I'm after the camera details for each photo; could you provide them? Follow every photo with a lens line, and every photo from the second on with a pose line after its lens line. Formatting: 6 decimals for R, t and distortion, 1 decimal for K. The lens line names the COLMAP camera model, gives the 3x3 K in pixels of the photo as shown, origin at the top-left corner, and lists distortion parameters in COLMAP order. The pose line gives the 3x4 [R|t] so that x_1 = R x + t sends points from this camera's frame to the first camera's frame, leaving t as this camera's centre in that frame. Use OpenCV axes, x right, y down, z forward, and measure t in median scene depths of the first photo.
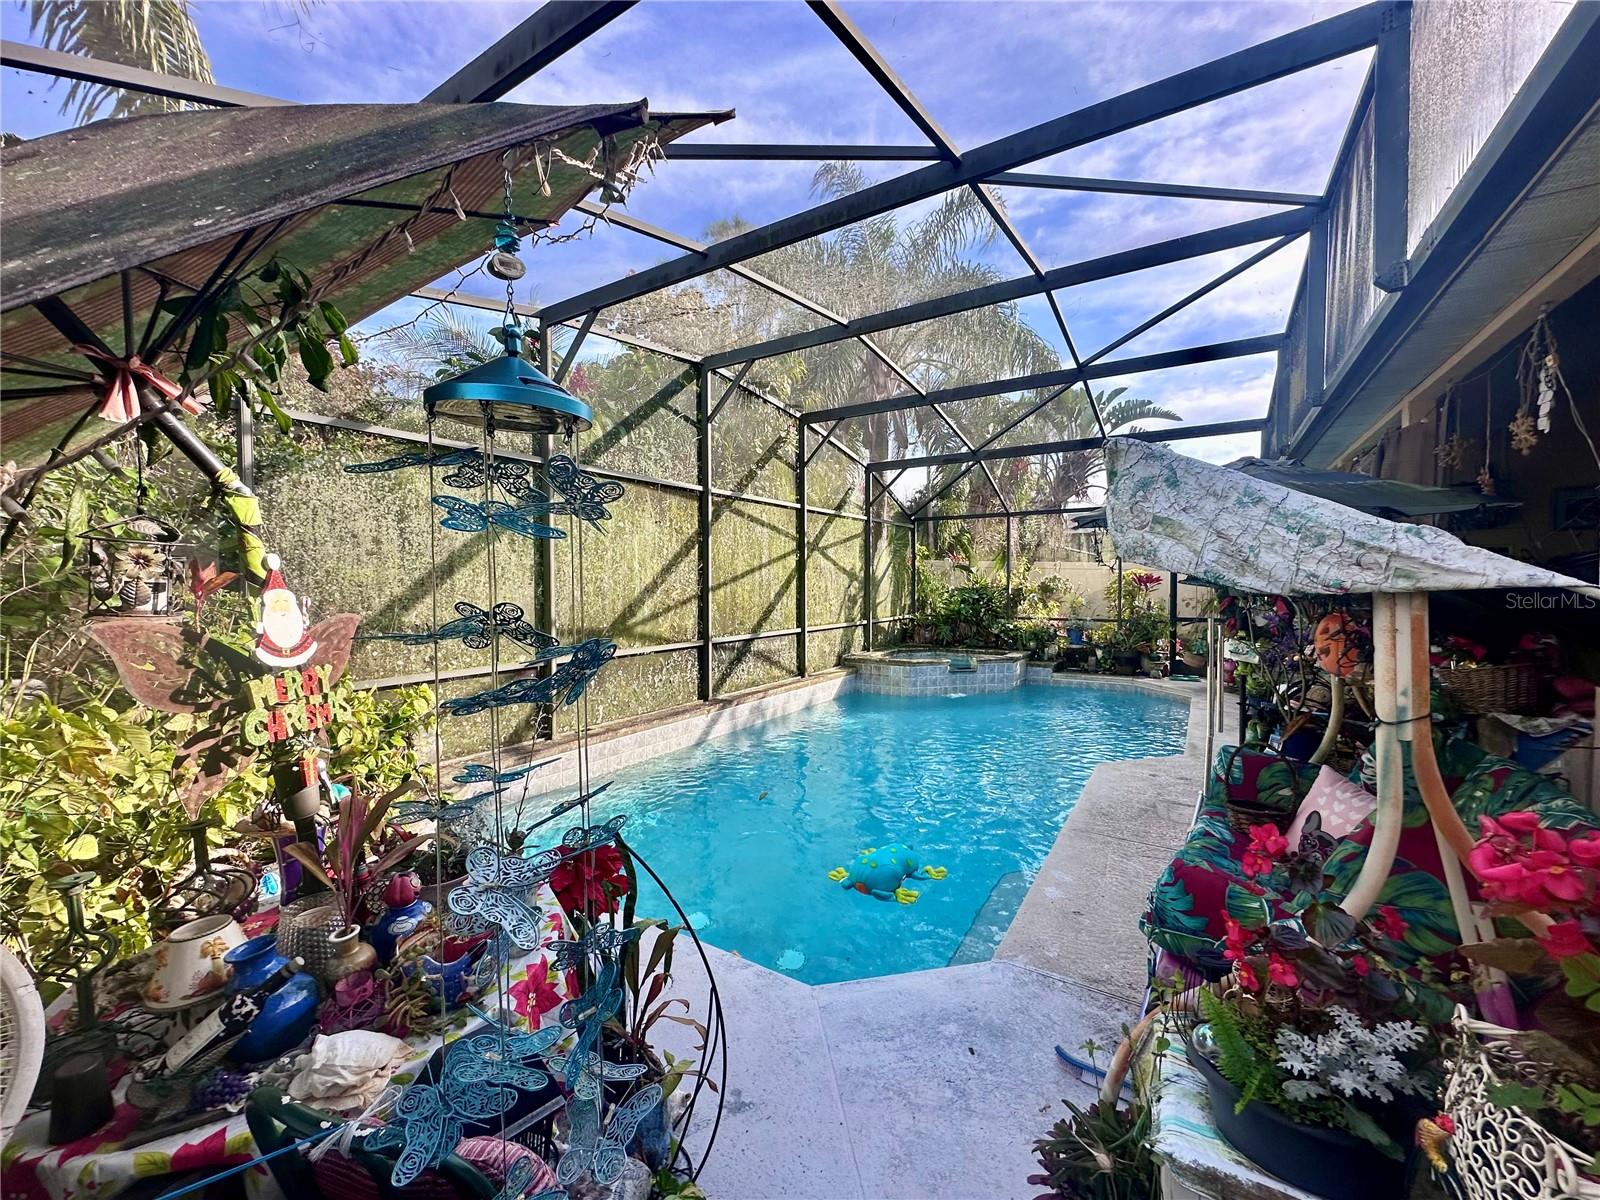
lens RADIAL K [[636.1, 0, 798.1], [0, 636.1, 606.0], [0, 0, 1]] dist [-0.004156, -0.000018]
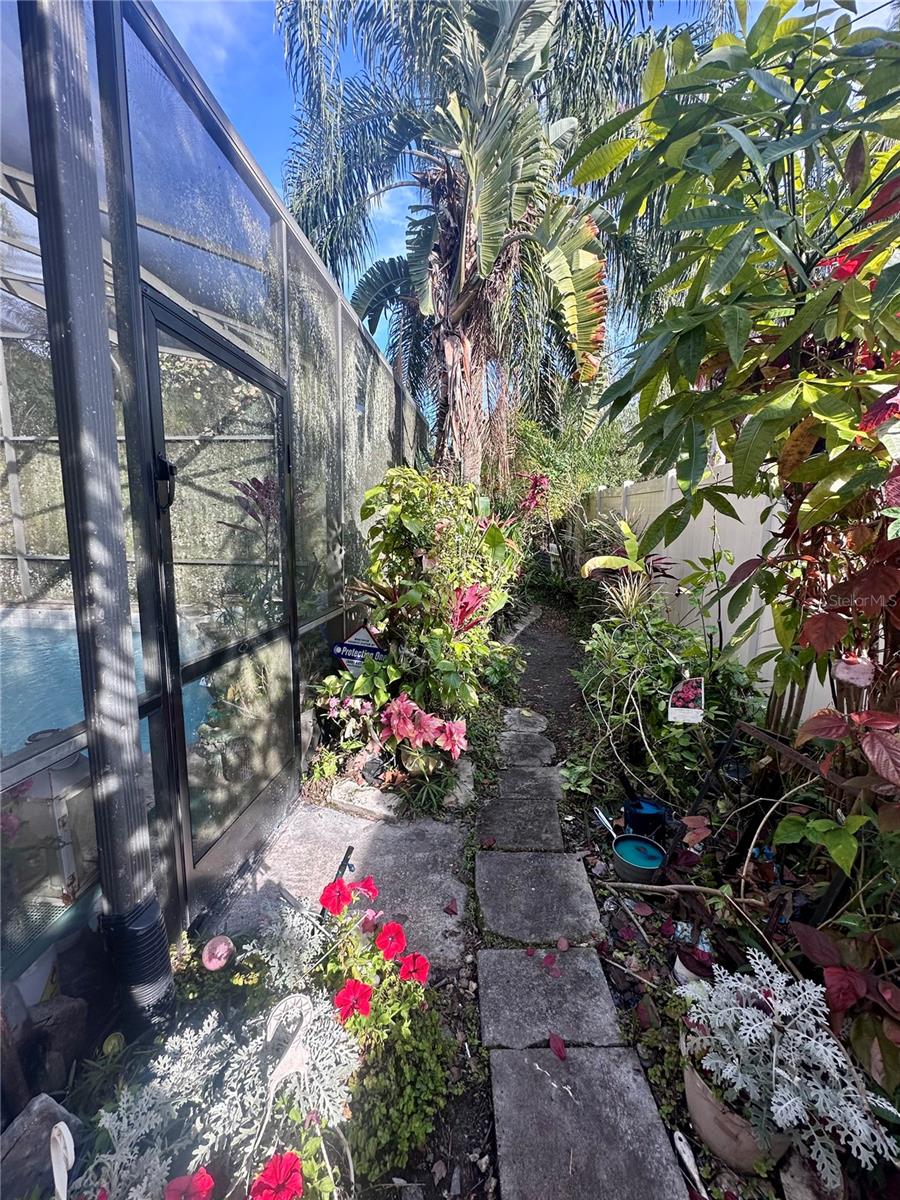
lens RADIAL K [[477.1, 0, 447.1], [0, 477.1, 603.7], [0, 0, 1]] dist [-0.004156, -0.000018]
pose [[0.437004, 0.141271, -0.888296, 1.042995], [-0.052378, 0.989910, 0.131663, -0.020664], [0.897933, -0.011010, 0.439994, 1.234920]]
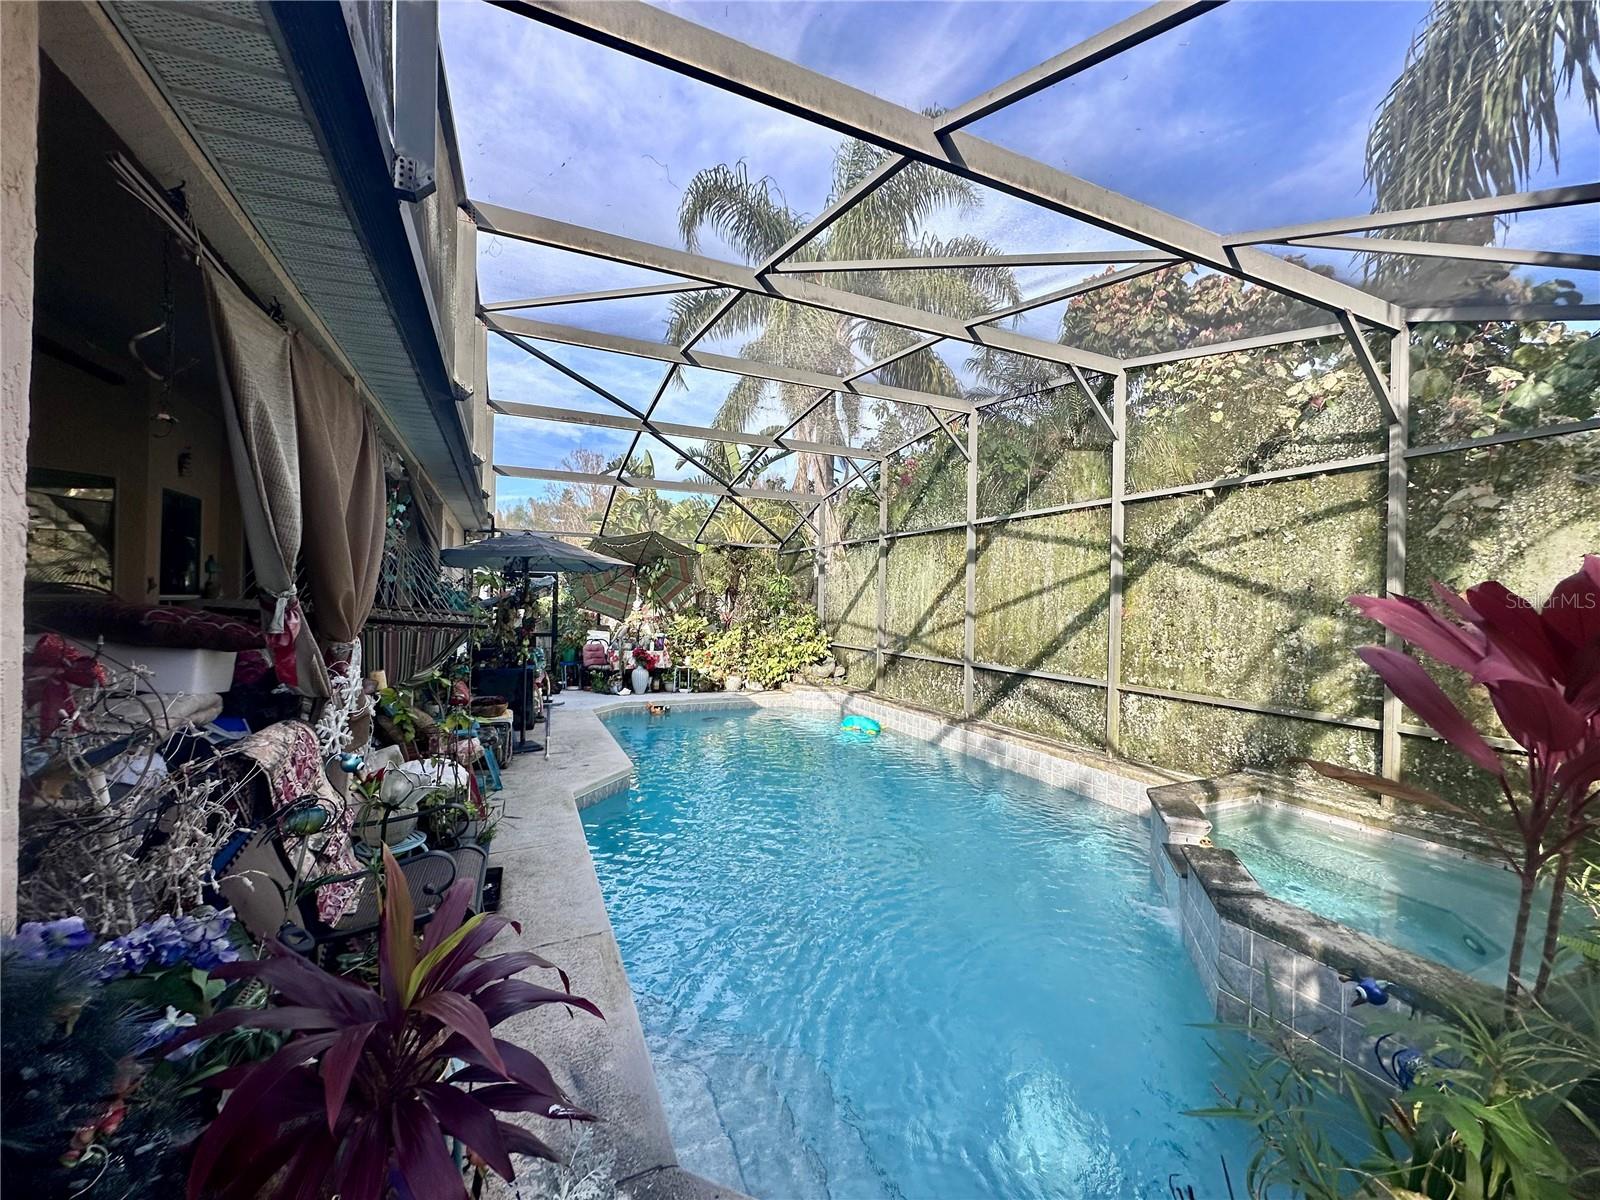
lens RADIAL K [[636.1, 0, 801.8], [0, 636.1, 599.8], [0, 0, 1]] dist [-0.004156, -0.000018]
pose [[-0.555092, -0.010553, -0.831722, 0.826715], [-0.049867, 0.998543, 0.020612, -0.053326], [0.830293, 0.052918, -0.554810, 1.230805]]
